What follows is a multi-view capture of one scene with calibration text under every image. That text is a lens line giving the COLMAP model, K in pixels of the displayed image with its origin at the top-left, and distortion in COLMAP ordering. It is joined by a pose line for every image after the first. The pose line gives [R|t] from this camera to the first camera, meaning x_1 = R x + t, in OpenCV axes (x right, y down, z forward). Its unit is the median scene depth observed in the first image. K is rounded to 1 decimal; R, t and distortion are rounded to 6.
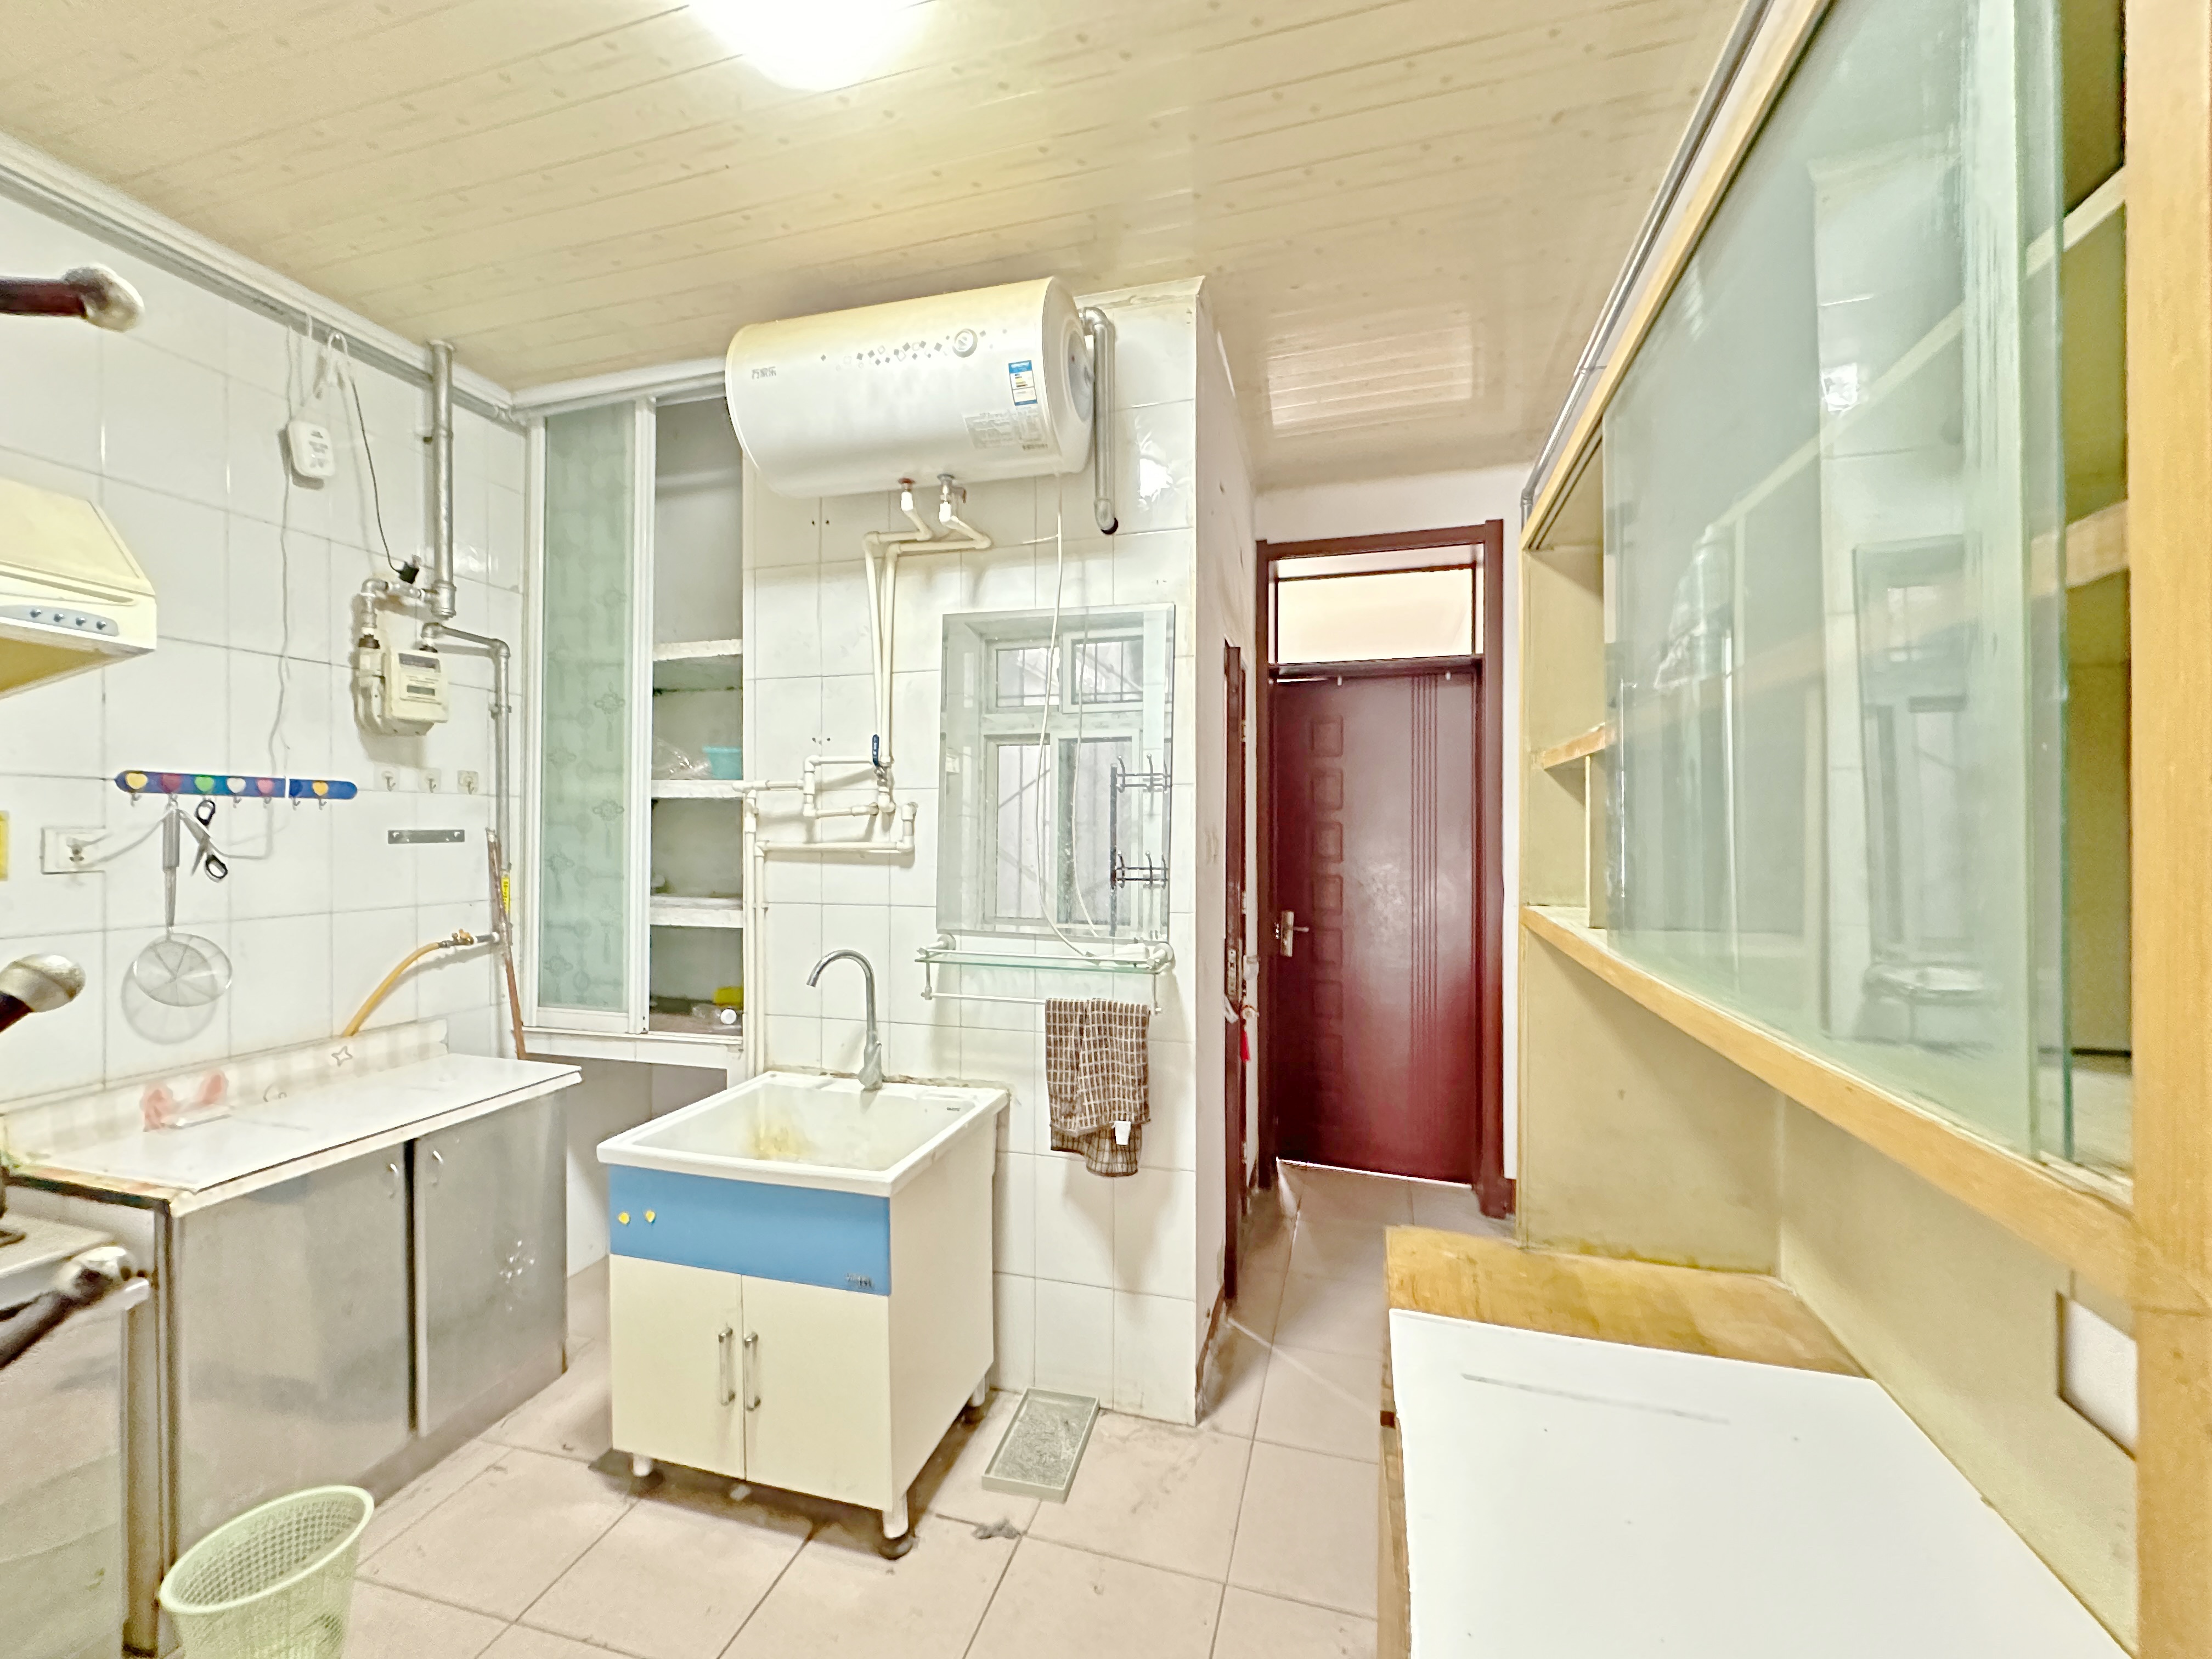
lens RADIAL K [[878.4, 0, 1111.7], [0, 878.4, 824.4], [0, 0, 1]] dist [-0.000614, -0.000007]
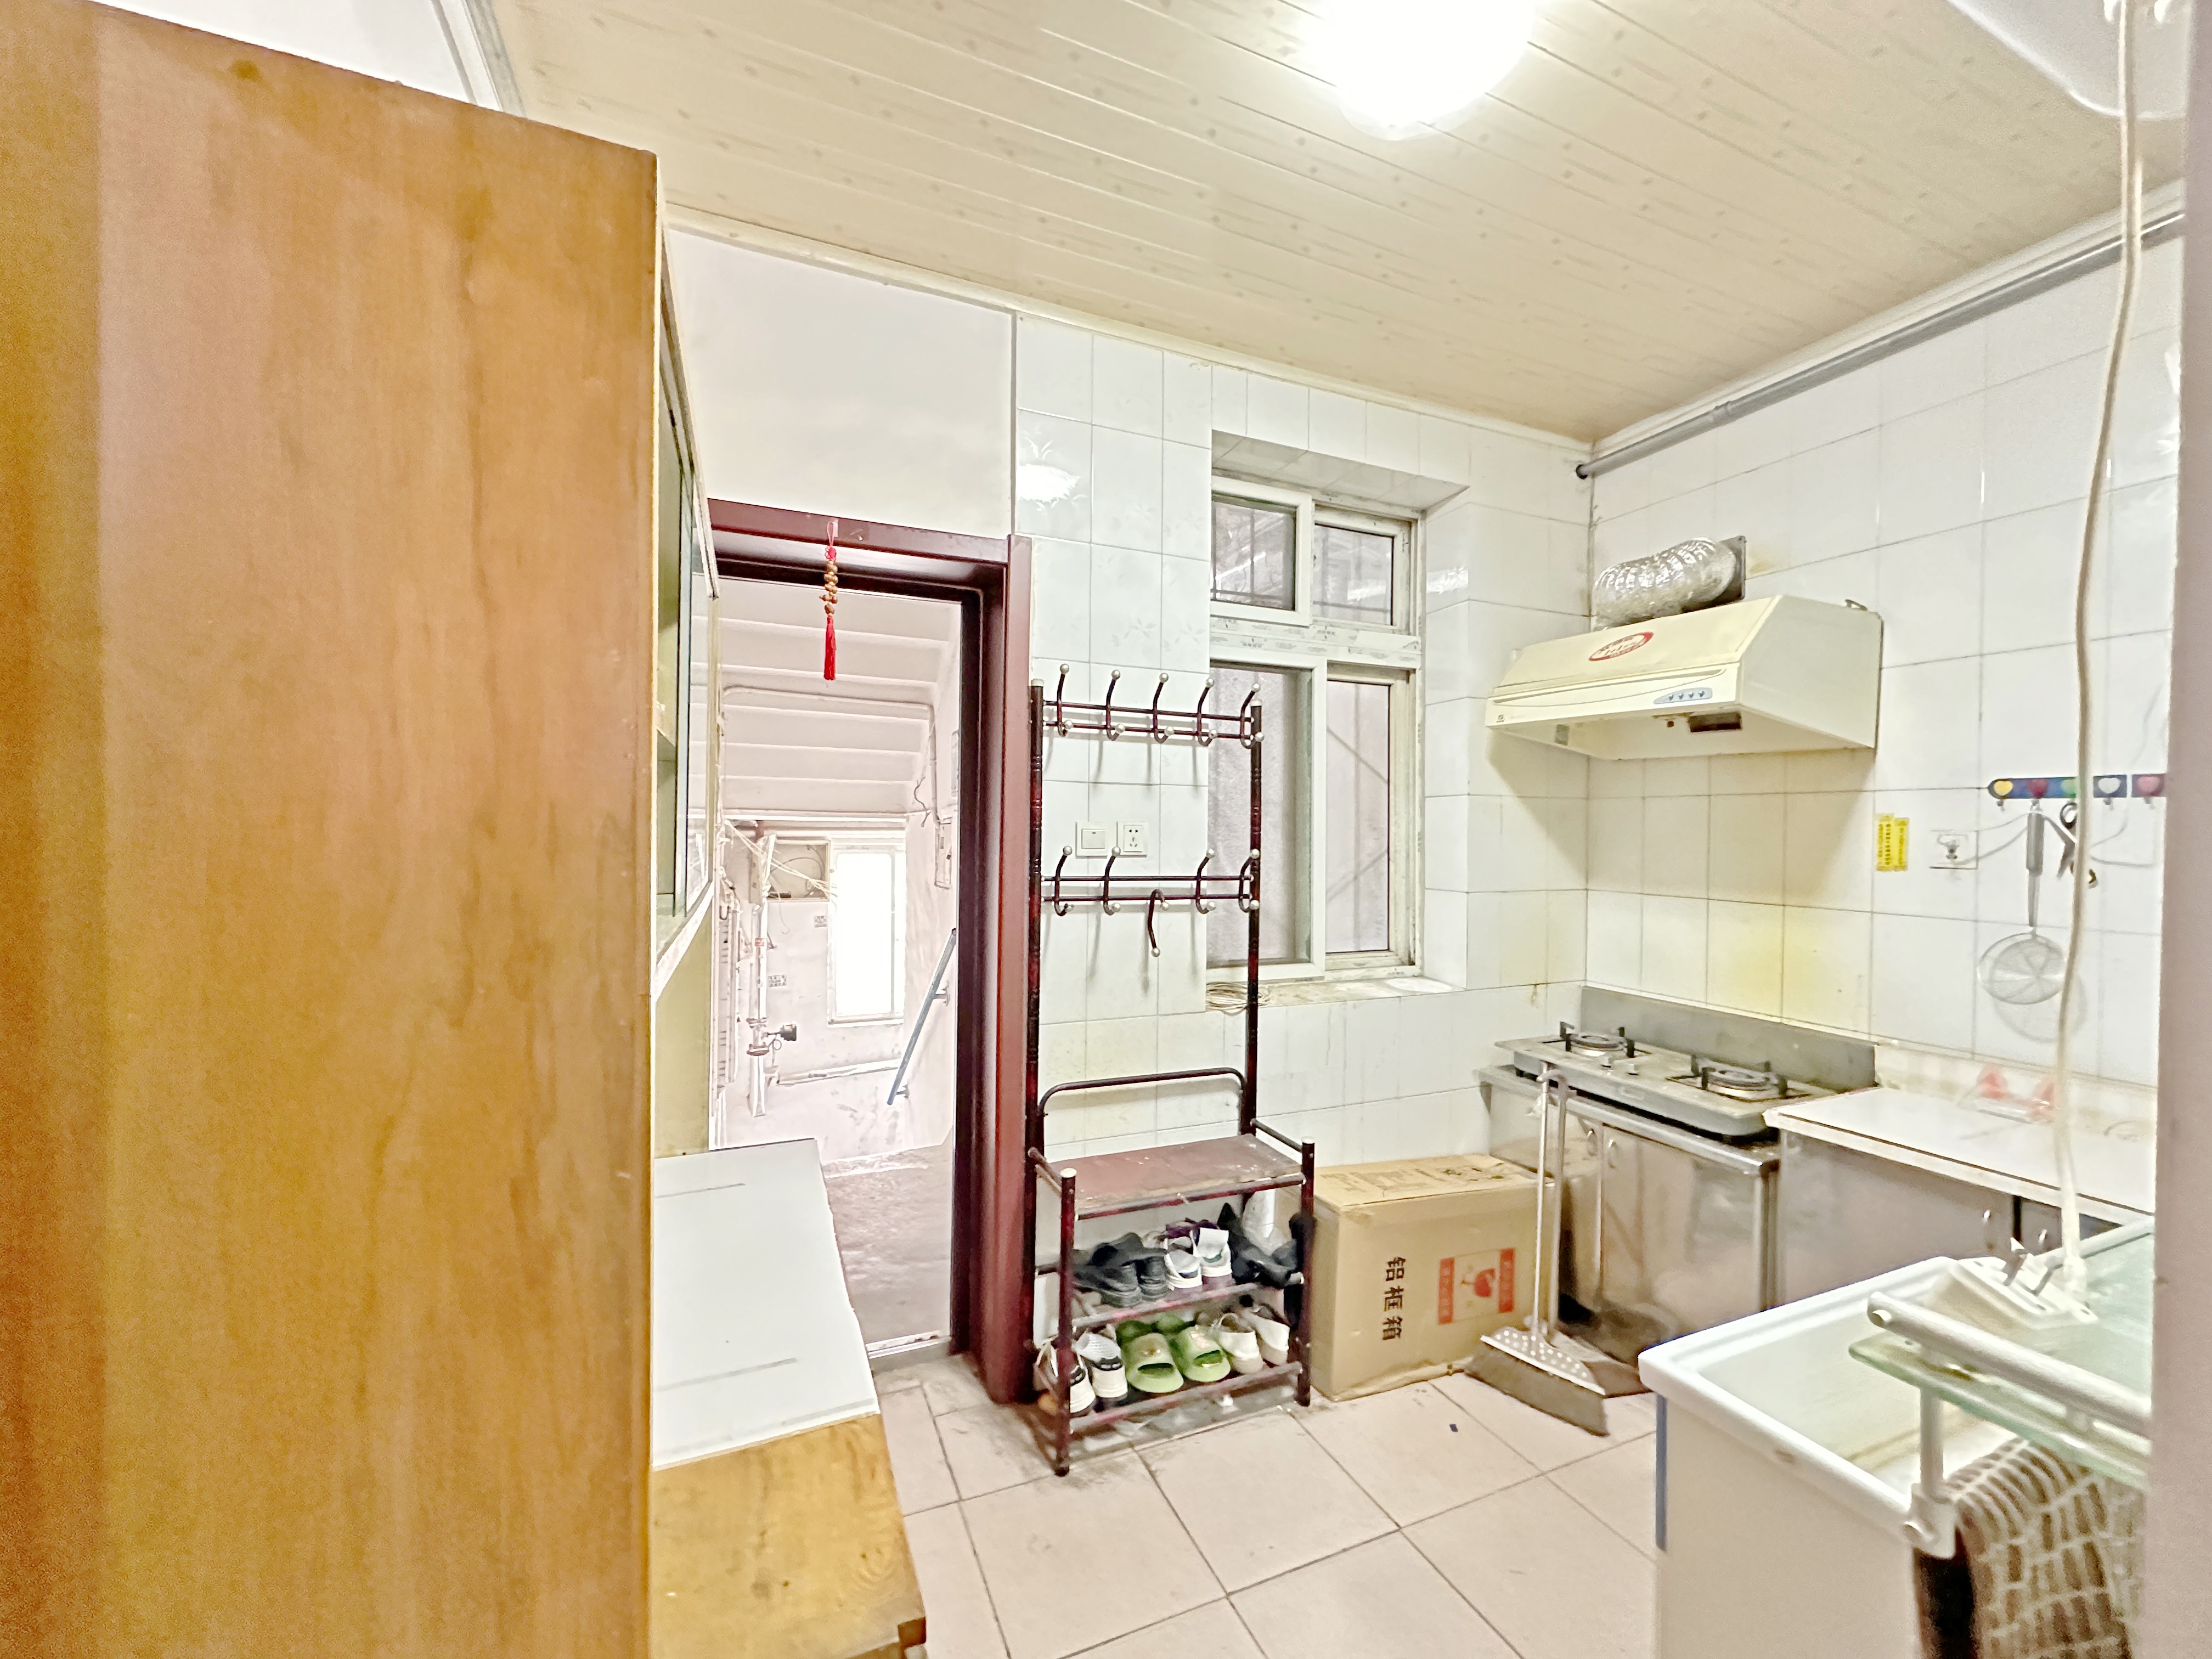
lens RADIAL K [[878.4, 0, 1113.4], [0, 878.4, 831.5], [0, 0, 1]] dist [-0.000614, -0.000007]
pose [[-0.777601, -0.002346, -0.628754, 0.422757], [-0.005767, 0.999978, 0.003401, 0.007075], [0.628732, 0.006270, -0.777597, 1.129335]]
